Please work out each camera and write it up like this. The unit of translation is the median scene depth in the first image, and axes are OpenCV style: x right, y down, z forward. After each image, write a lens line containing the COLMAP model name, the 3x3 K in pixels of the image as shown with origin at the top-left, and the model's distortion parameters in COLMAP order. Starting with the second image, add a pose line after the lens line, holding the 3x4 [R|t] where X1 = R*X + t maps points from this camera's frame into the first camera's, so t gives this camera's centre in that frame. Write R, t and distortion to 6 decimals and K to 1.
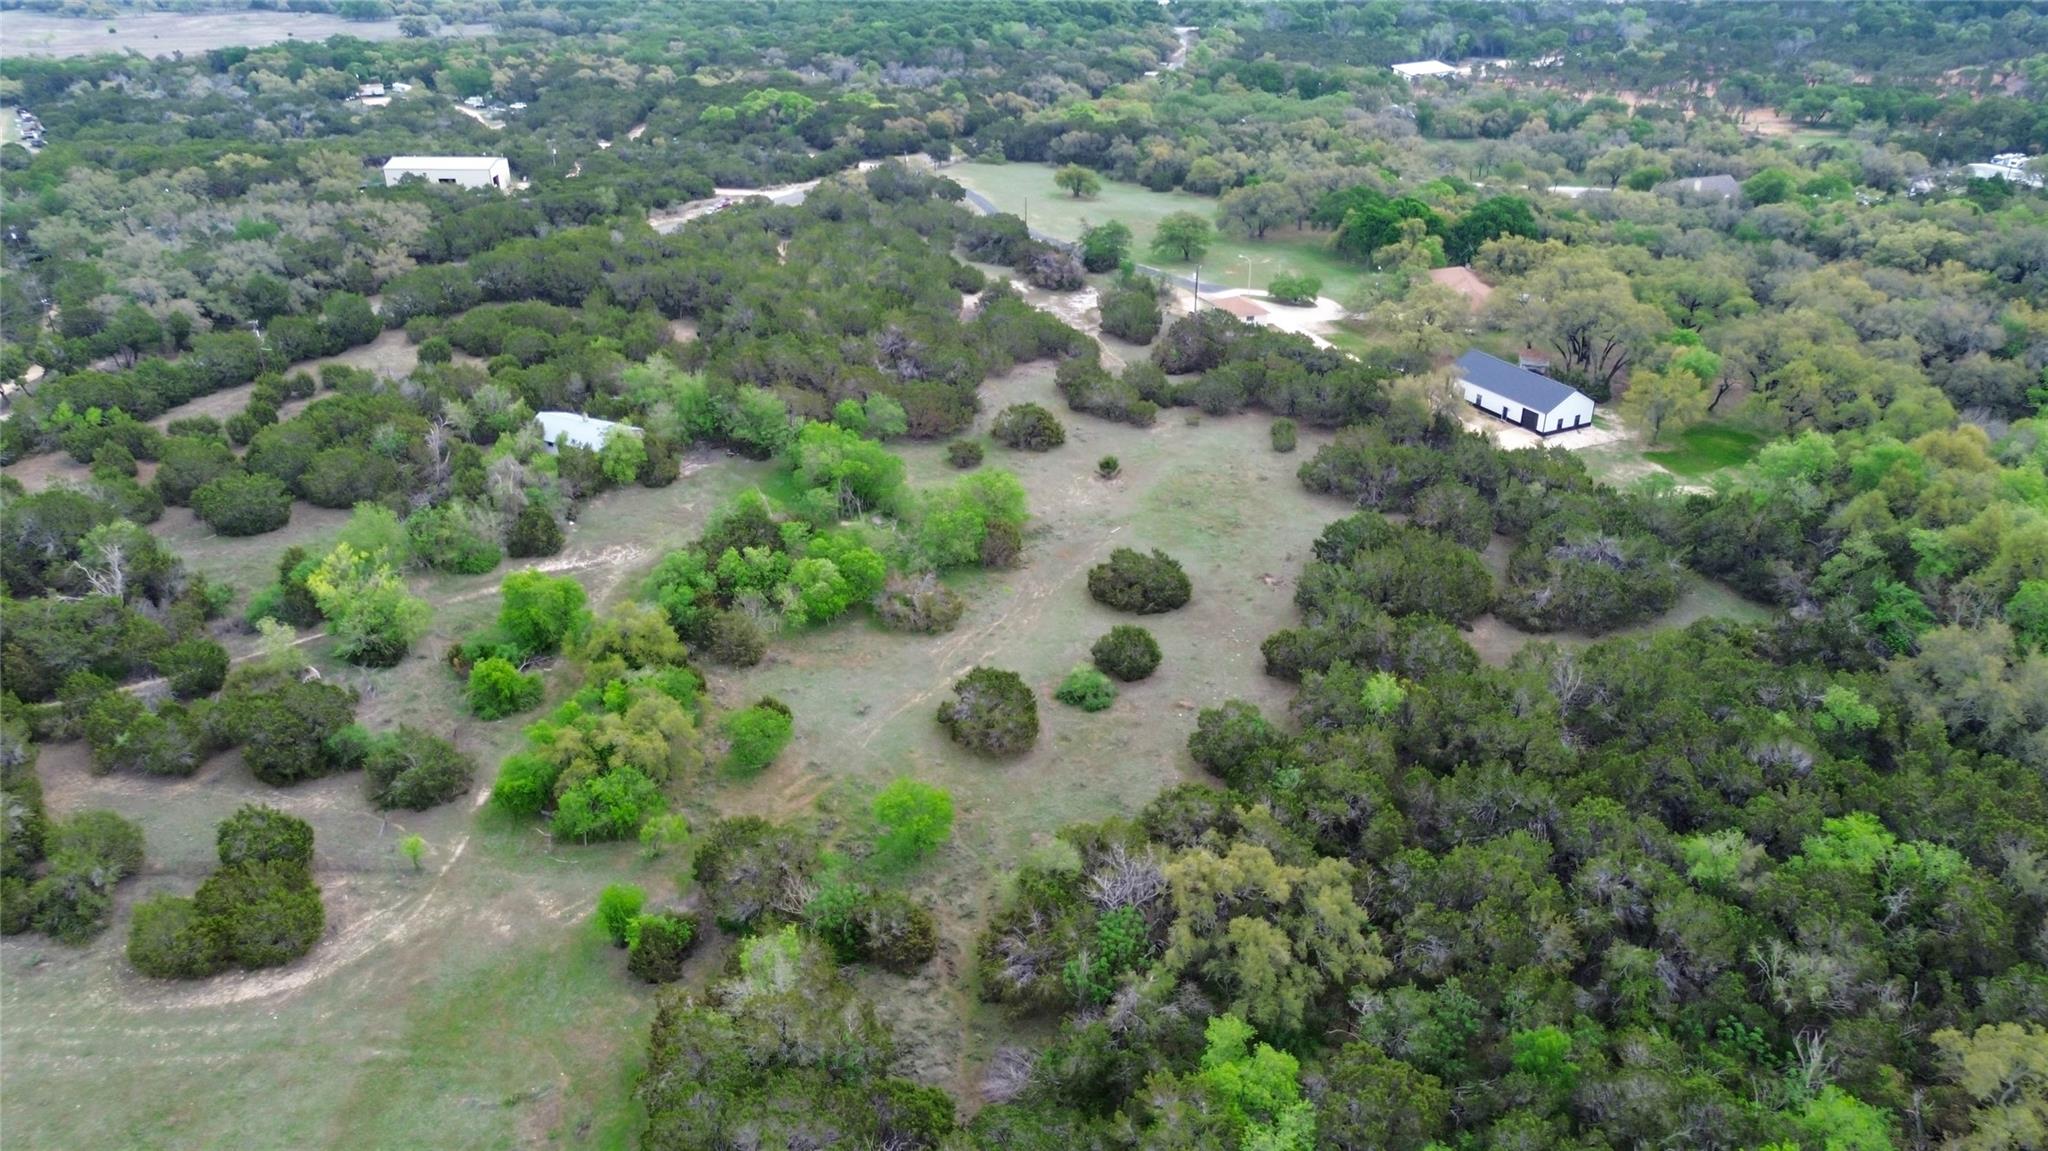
lens RADIAL K [[1461.9, 0, 1021.1], [0, 1461.9, 563.0], [0, 0, 1]] dist [0.059631, -0.045321]
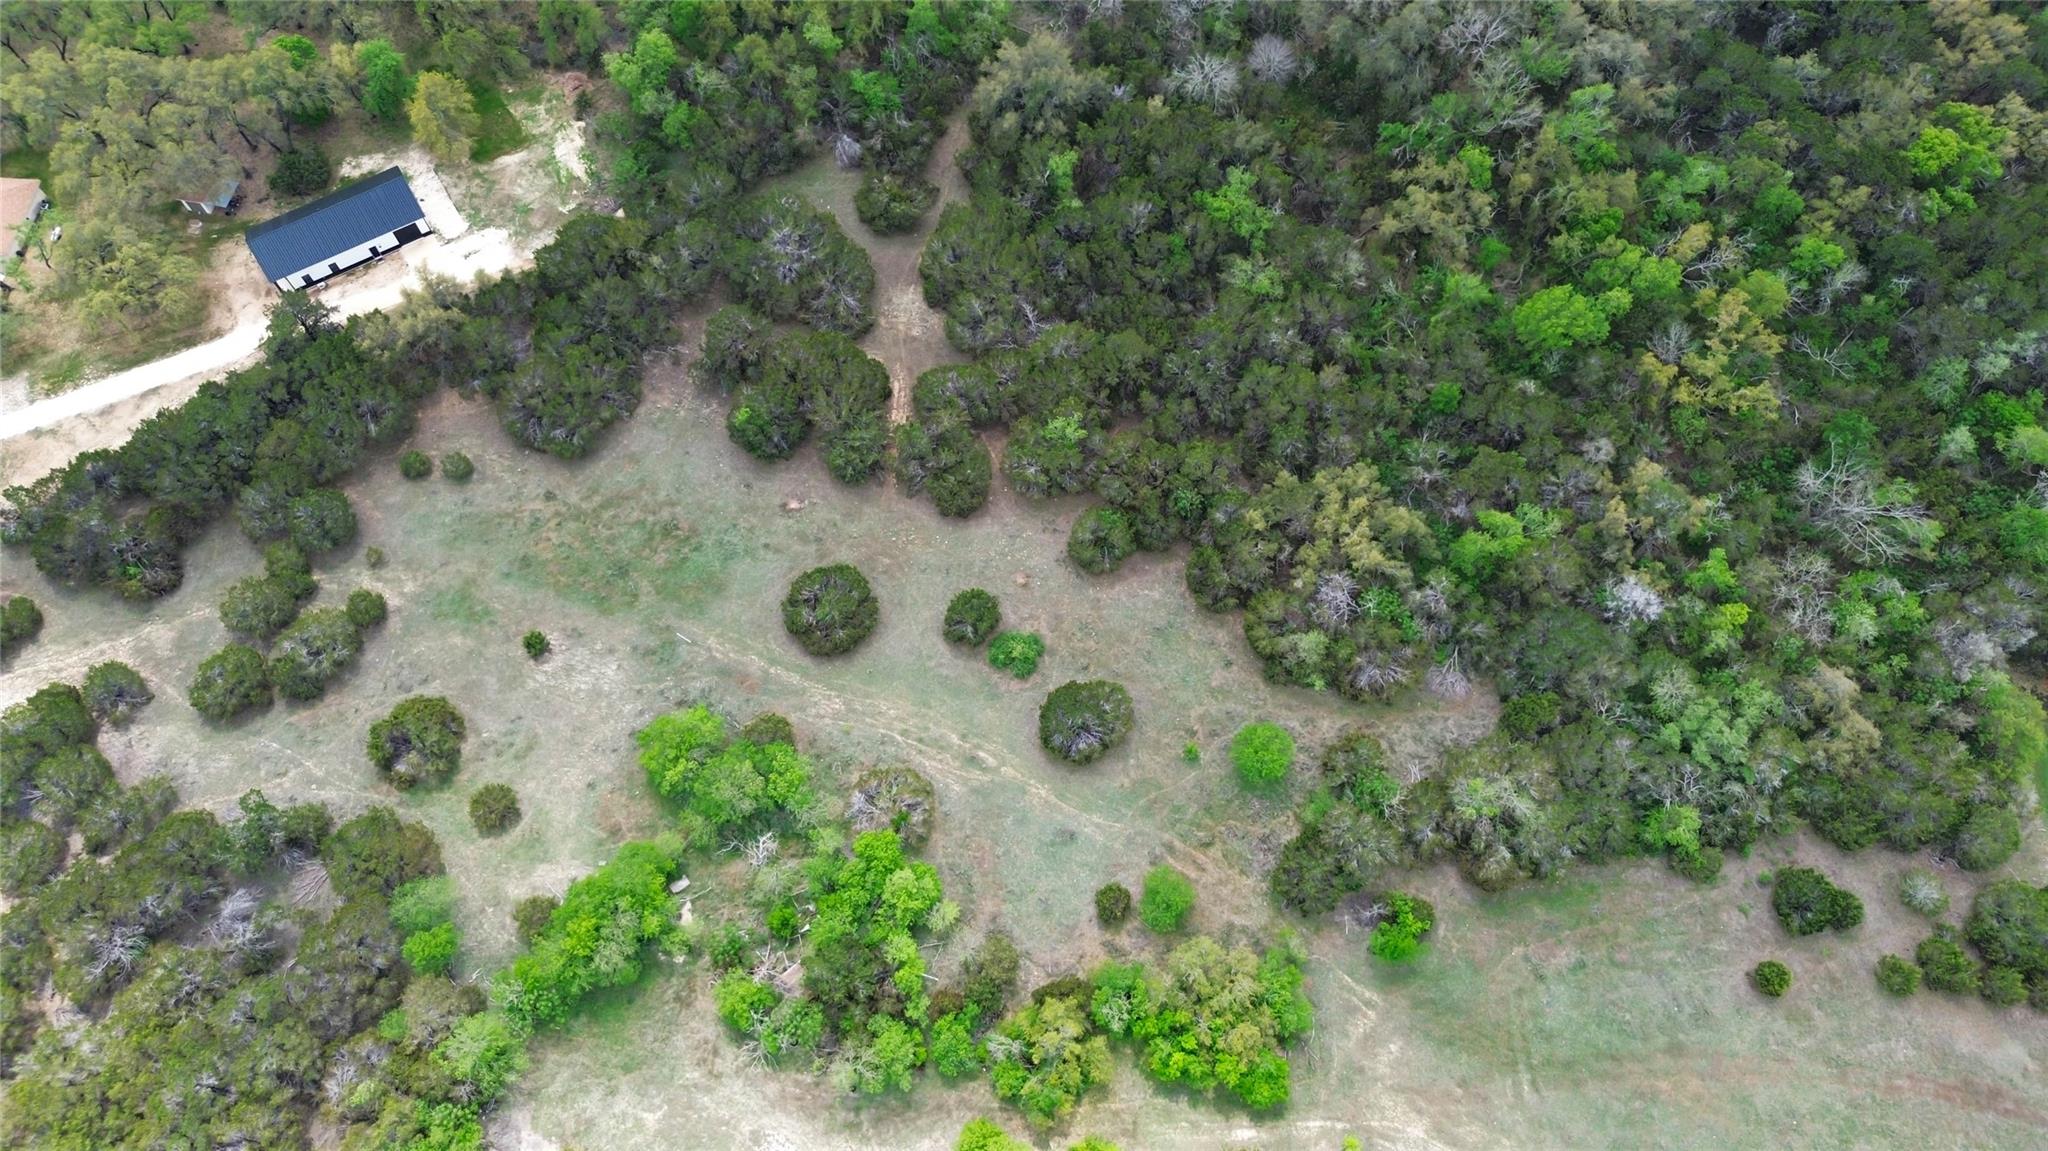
lens RADIAL K [[1461.9, 0, 1021.1], [0, 1461.9, 563.0], [0, 0, 1]] dist [0.059631, -0.045321]
pose [[-0.083564, -0.890736, 0.446773, -0.166414], [0.444188, 0.368041, 0.816849, -0.357525], [-0.892028, 0.266710, 0.364899, 0.222567]]
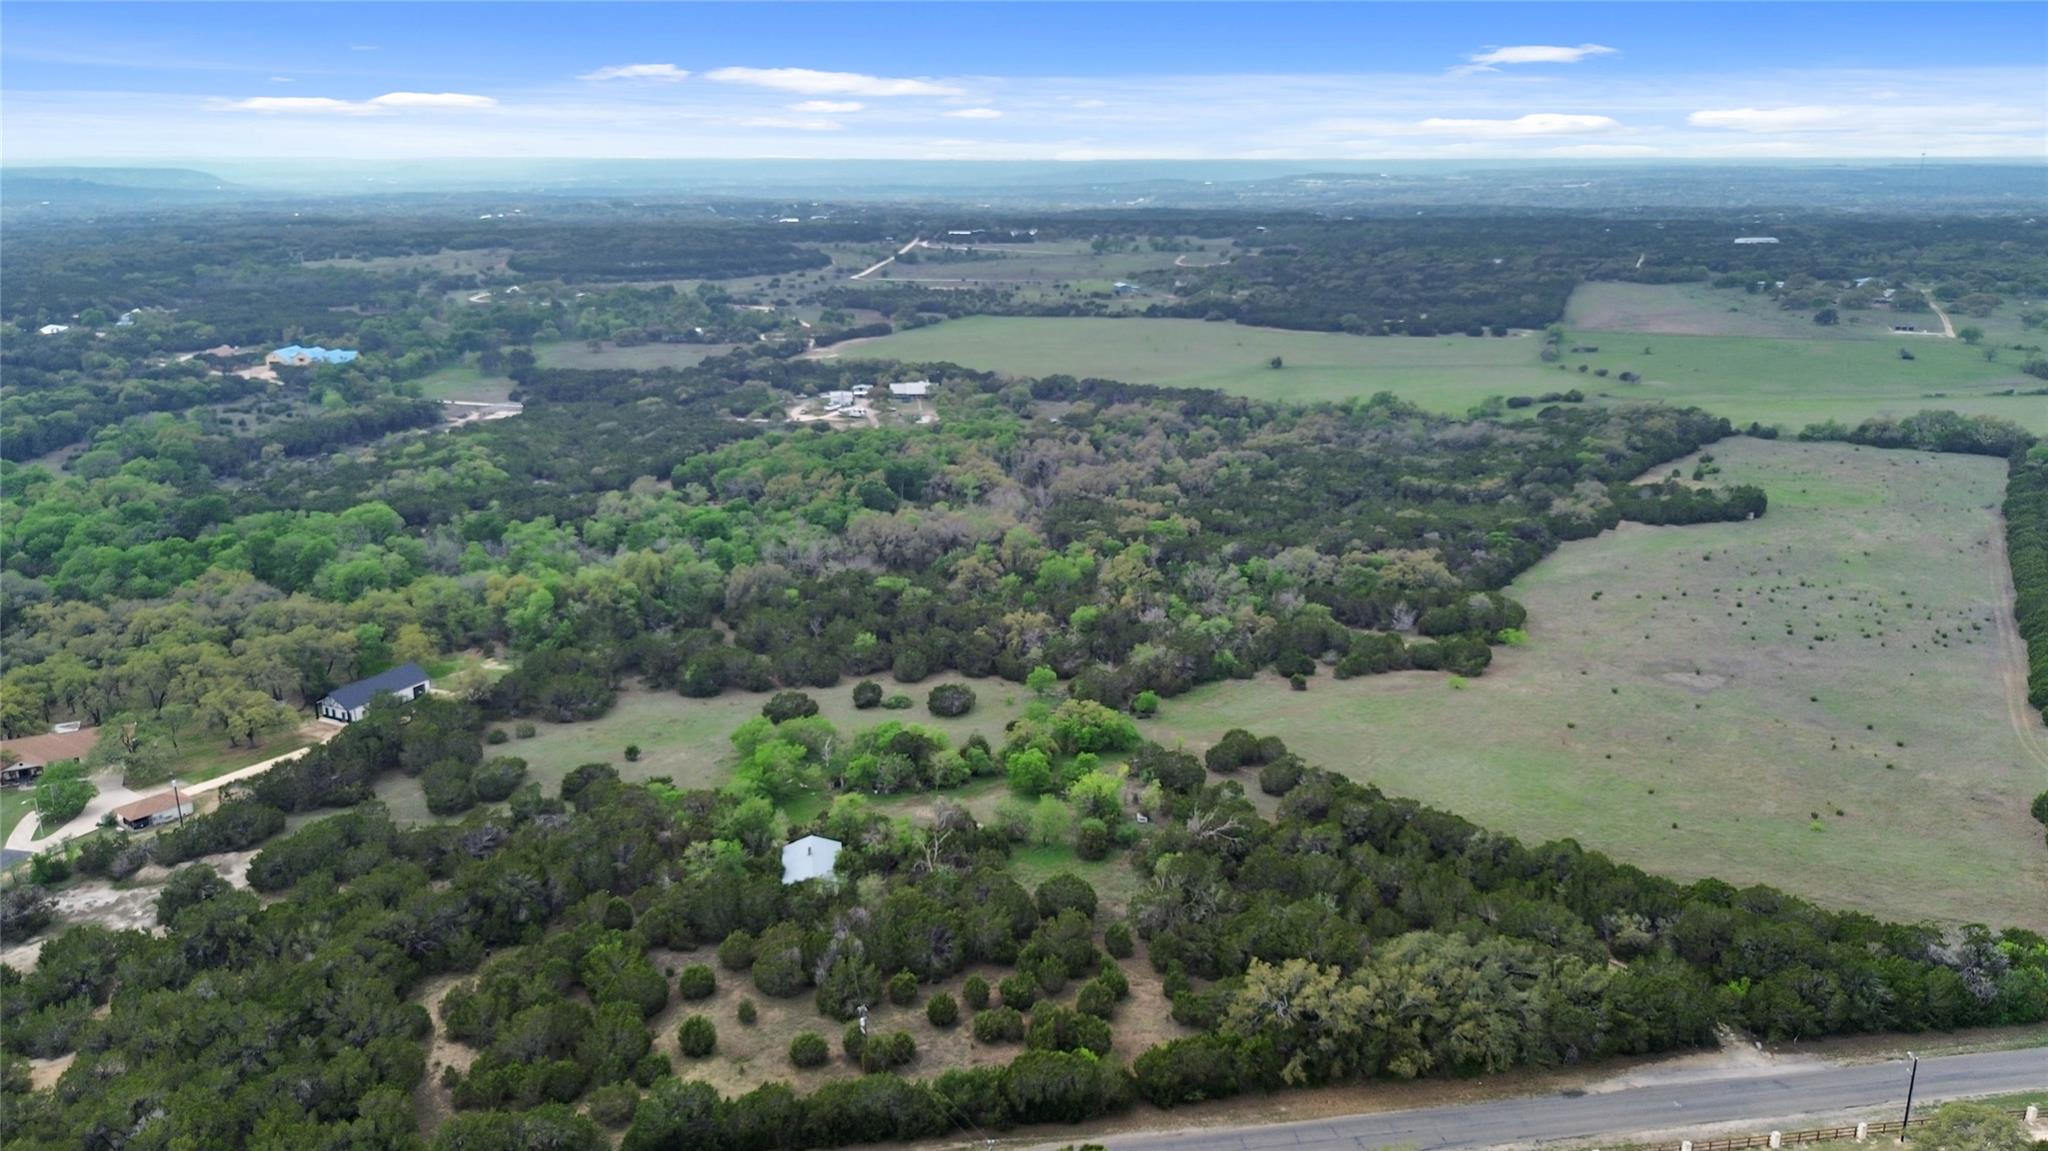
lens RADIAL K [[1463.3, 0, 1024.0], [0, 1463.3, 575.5], [0, 0, 1]] dist [0.070101, -0.071962]
pose [[-0.604167, -0.208625, 0.769063, -0.655733], [0.350960, 0.796806, 0.491861, -0.410792], [-0.715409, 0.567076, -0.408185, 0.651032]]
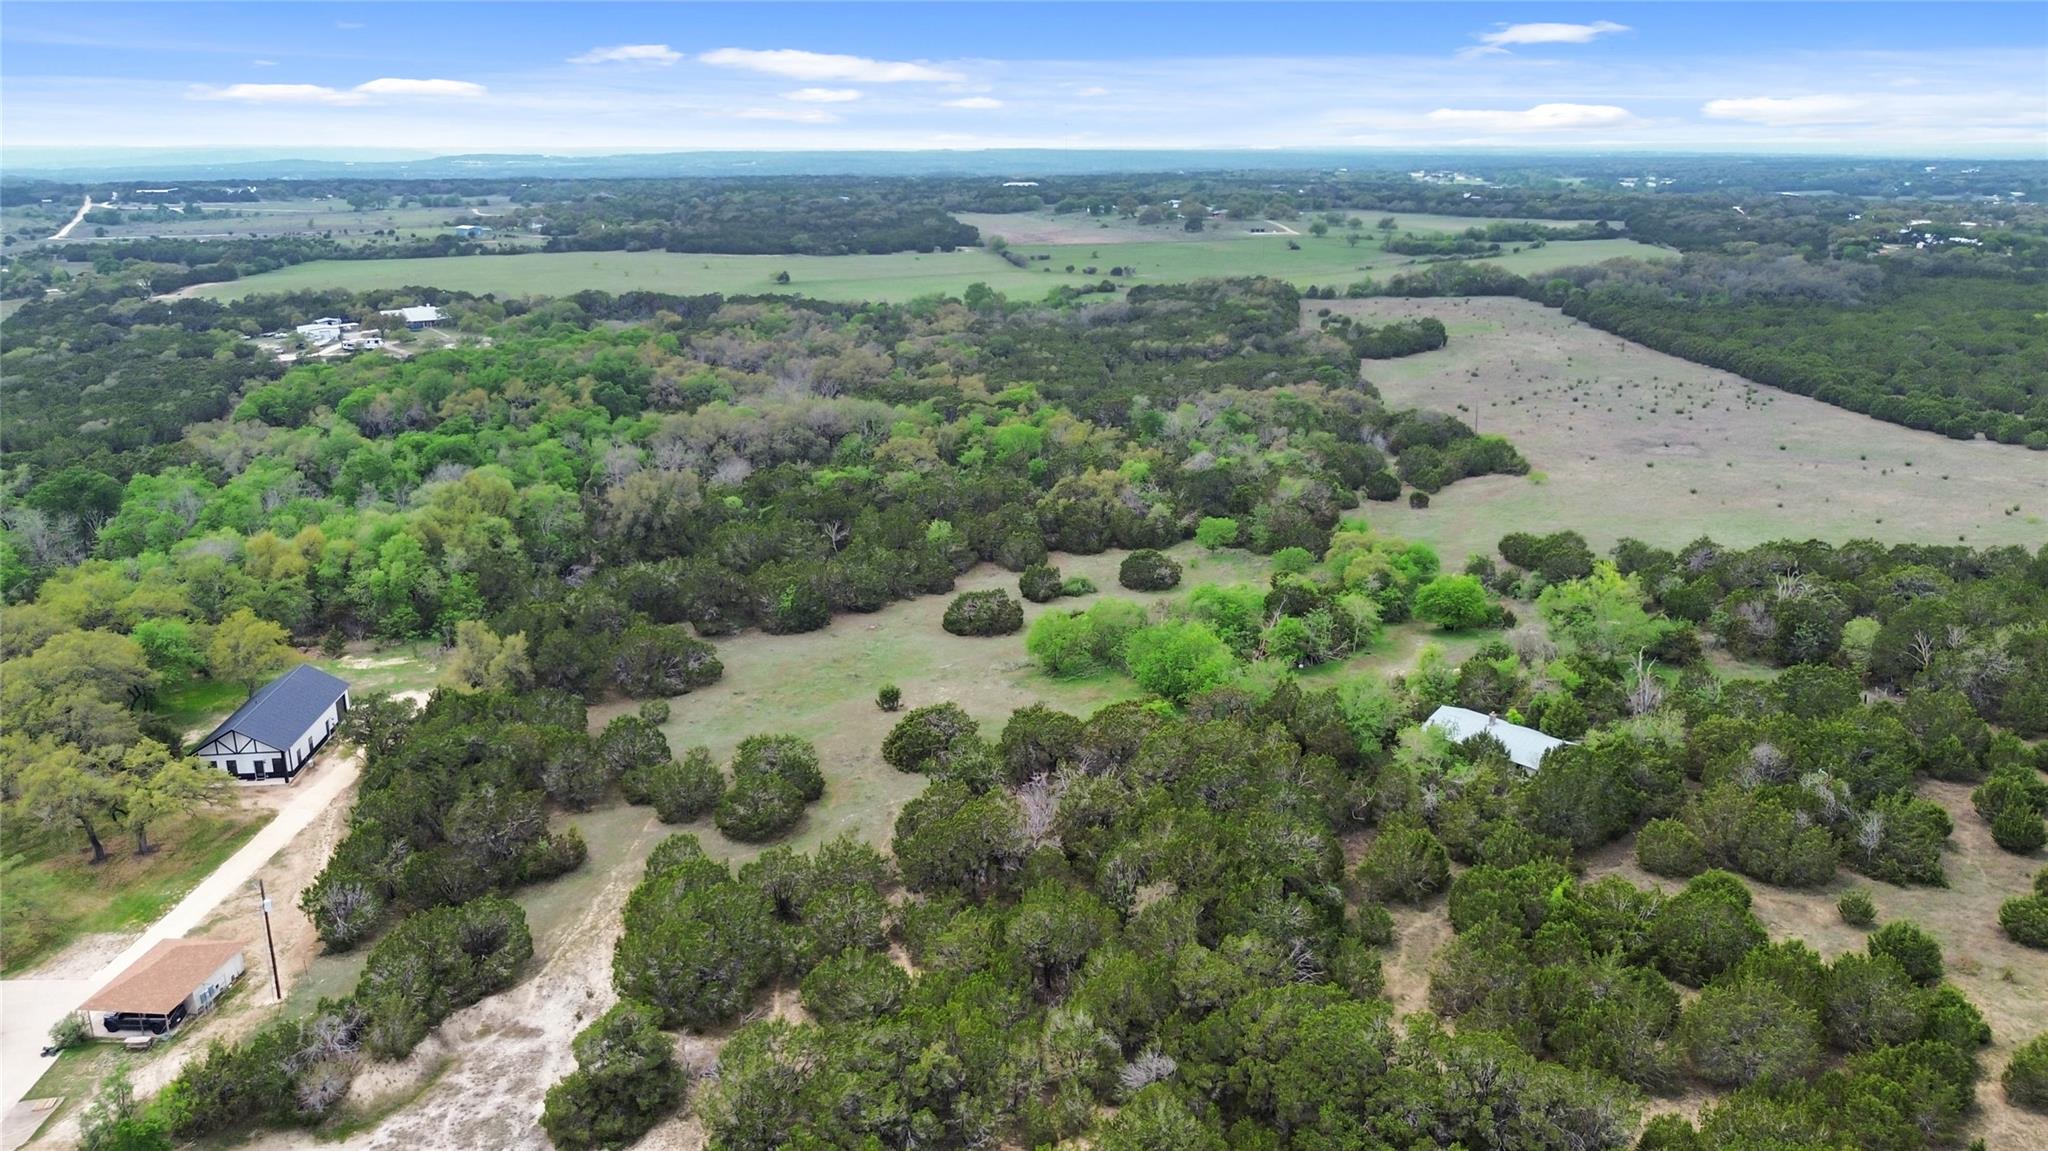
lens RADIAL K [[1450.9, 0, 1024.0], [0, 1450.9, 575.5], [0, 0, 1]] dist [0.079101, -0.080469]
pose [[-0.936959, -0.083723, 0.339261, -0.170387], [0.164431, 0.751033, 0.639462, -0.365706], [-0.308334, 0.654935, -0.689921, 0.827877]]
